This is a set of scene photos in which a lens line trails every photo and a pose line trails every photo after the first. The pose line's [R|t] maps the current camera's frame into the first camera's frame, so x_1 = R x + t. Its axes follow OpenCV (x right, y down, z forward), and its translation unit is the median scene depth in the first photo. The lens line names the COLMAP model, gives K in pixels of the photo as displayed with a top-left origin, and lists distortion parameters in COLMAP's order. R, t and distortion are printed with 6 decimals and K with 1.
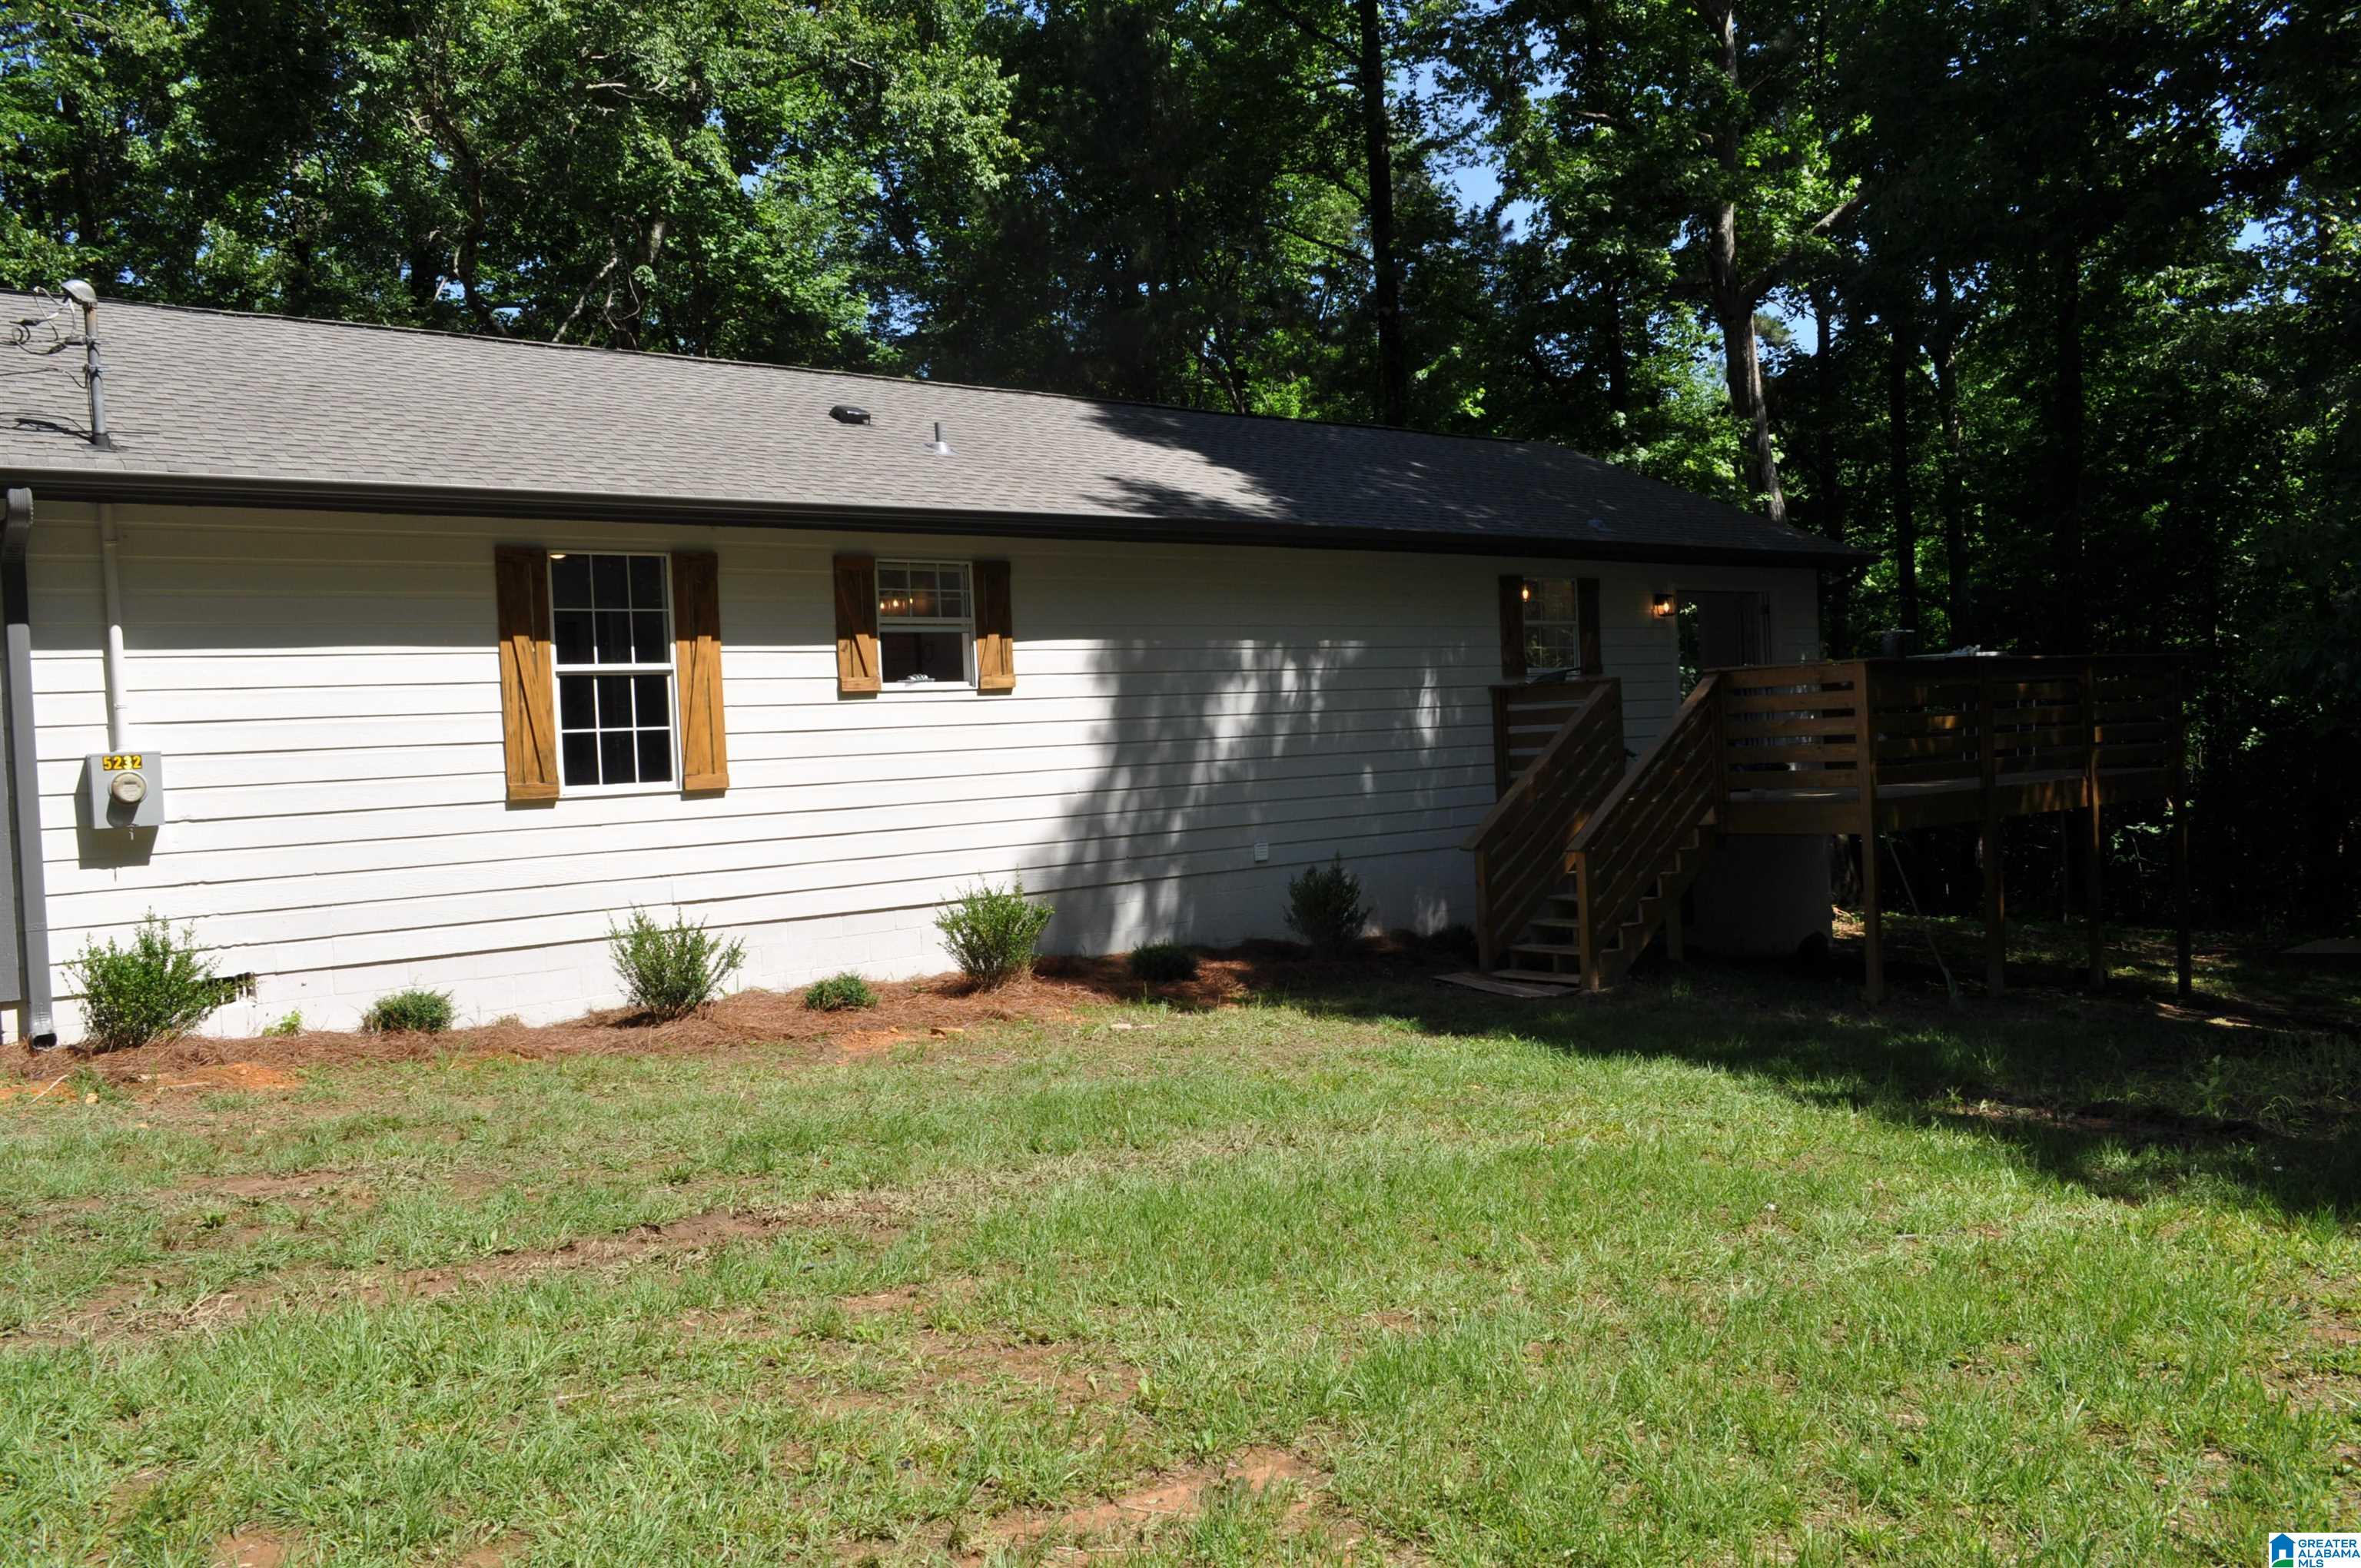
lens RADIAL K [[1839.4, 0, 1172.9], [0, 1839.4, 779.3], [0, 0, 1]] dist [-0.012664, 0.007352]
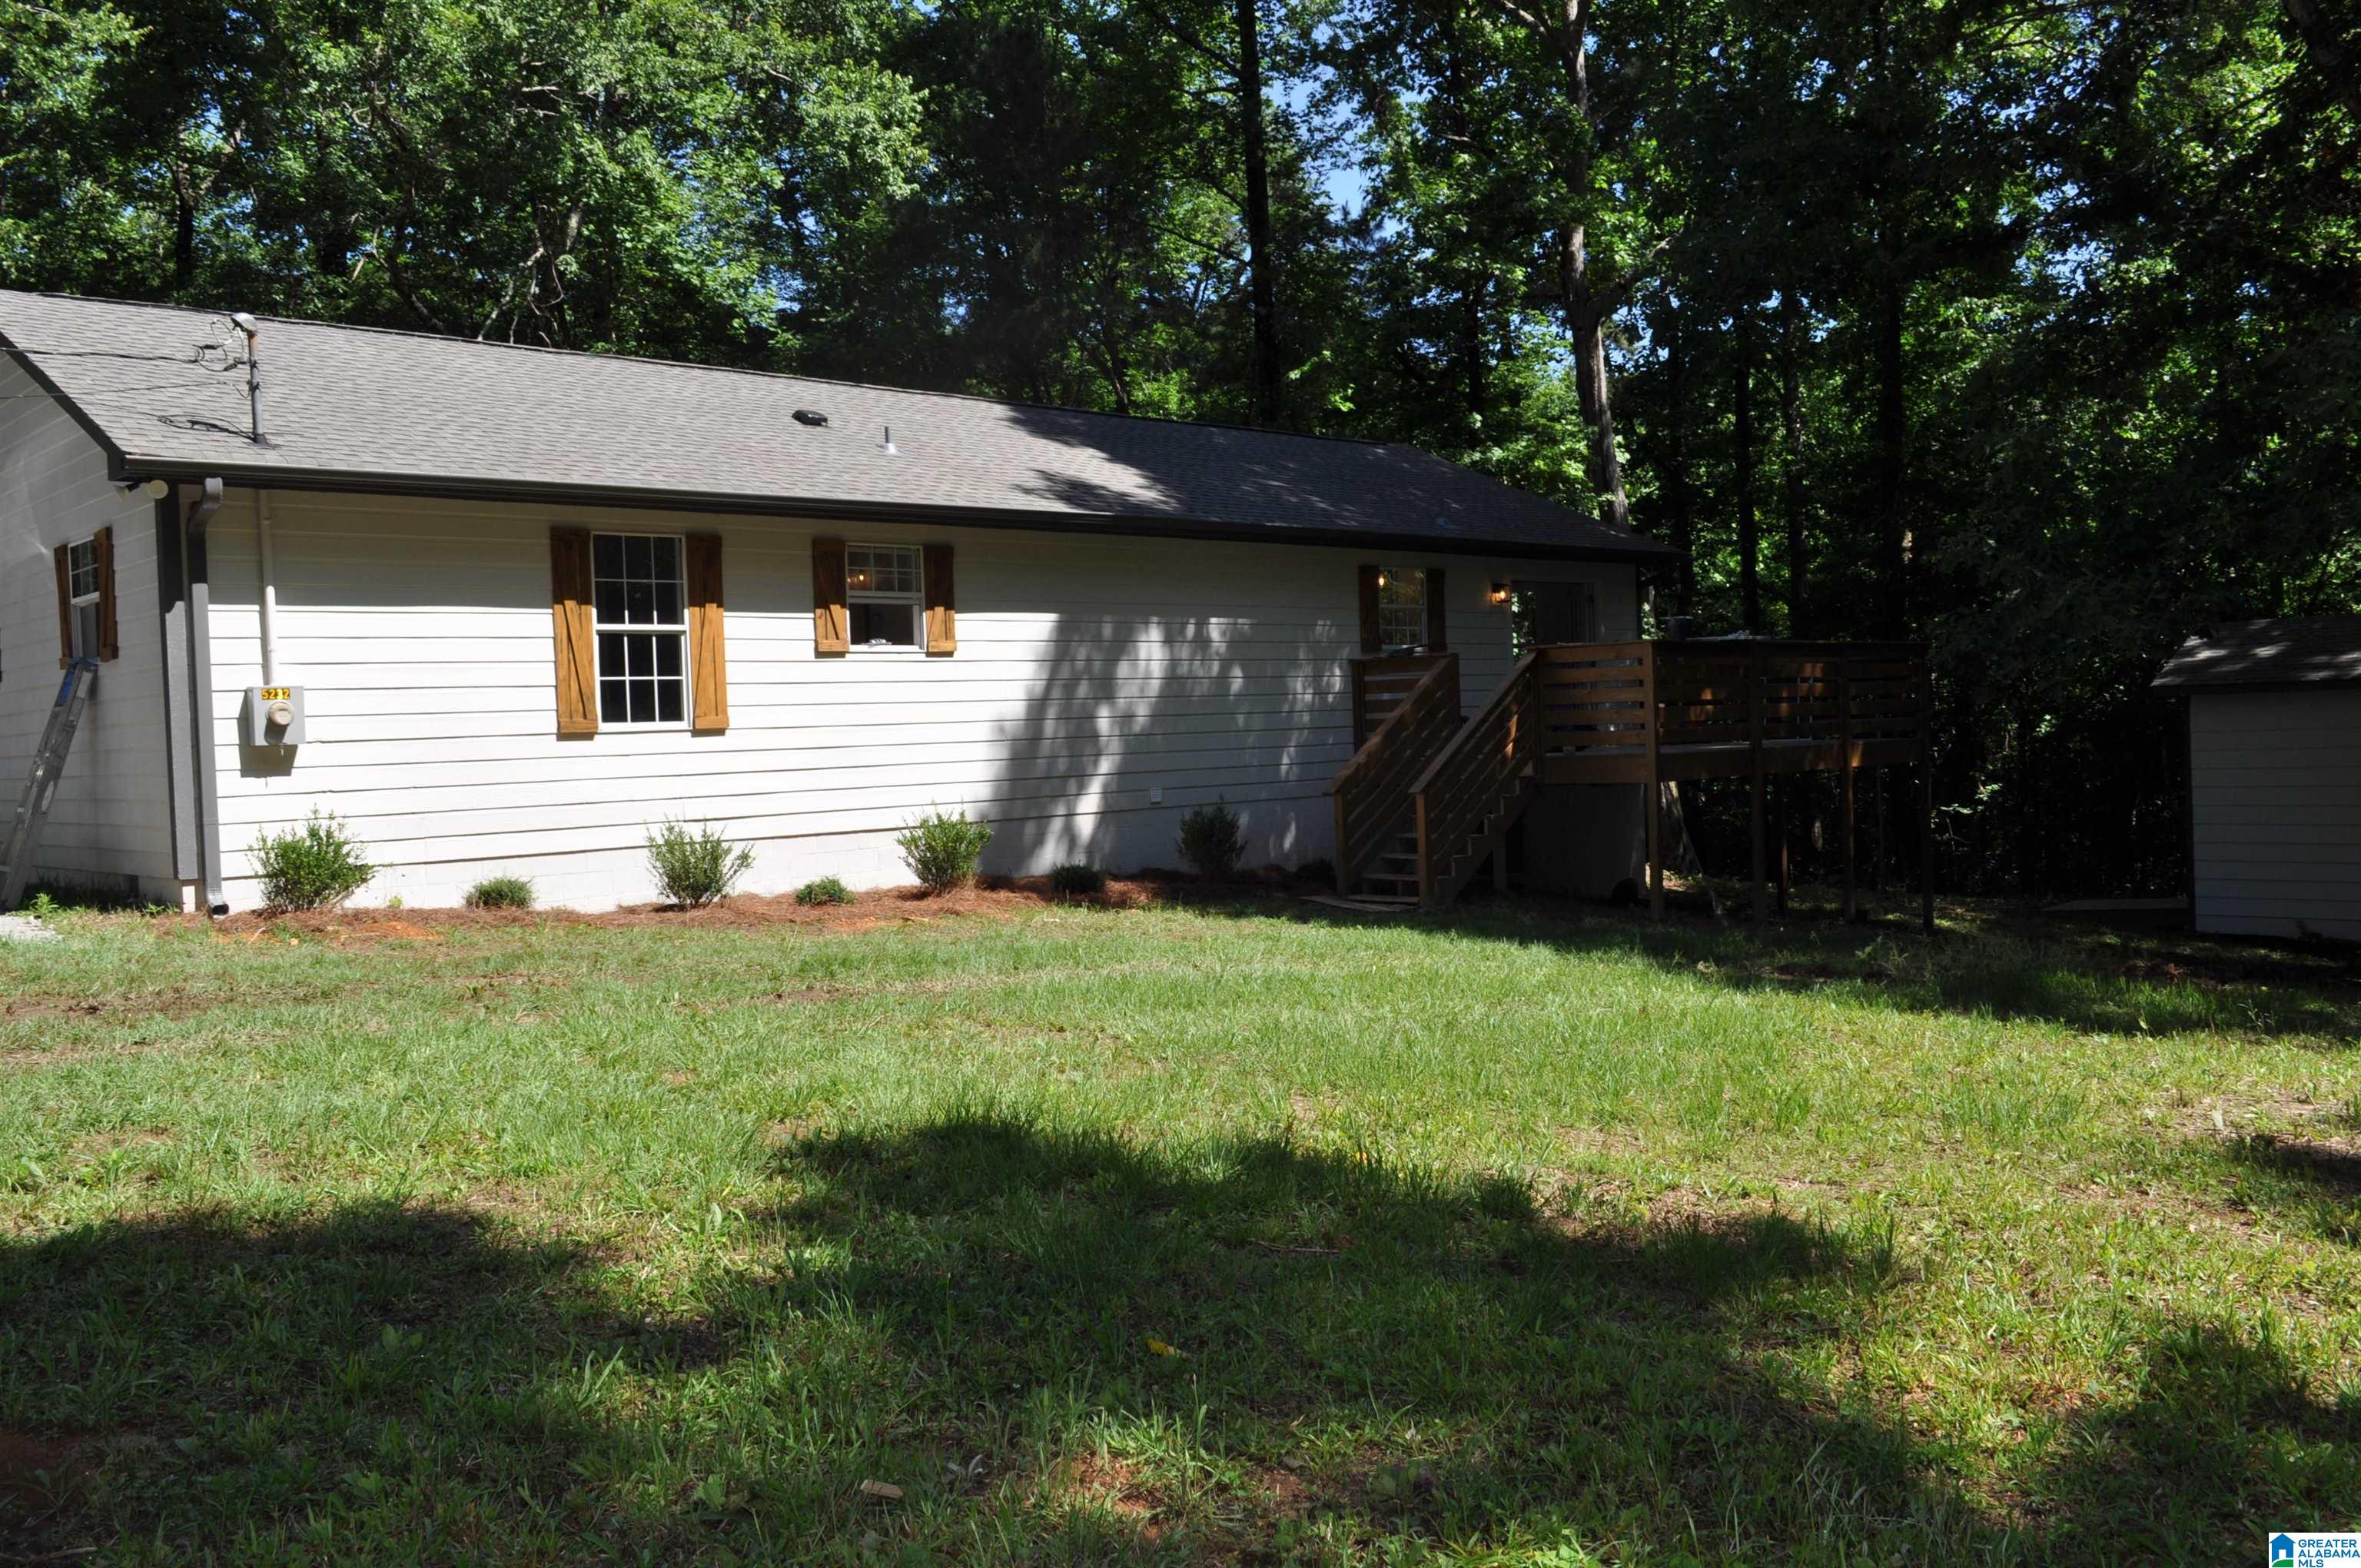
lens RADIAL K [[1943.1, 0, 1175.7], [0, 1943.1, 778.0], [0, 0, 1]] dist [-0.021877, 0.009788]
pose [[0.997041, 0.011331, 0.076028, -0.035397], [-0.011623, 0.999927, 0.003404, 0.024745], [-0.075984, -0.004277, 0.997100, -0.254896]]
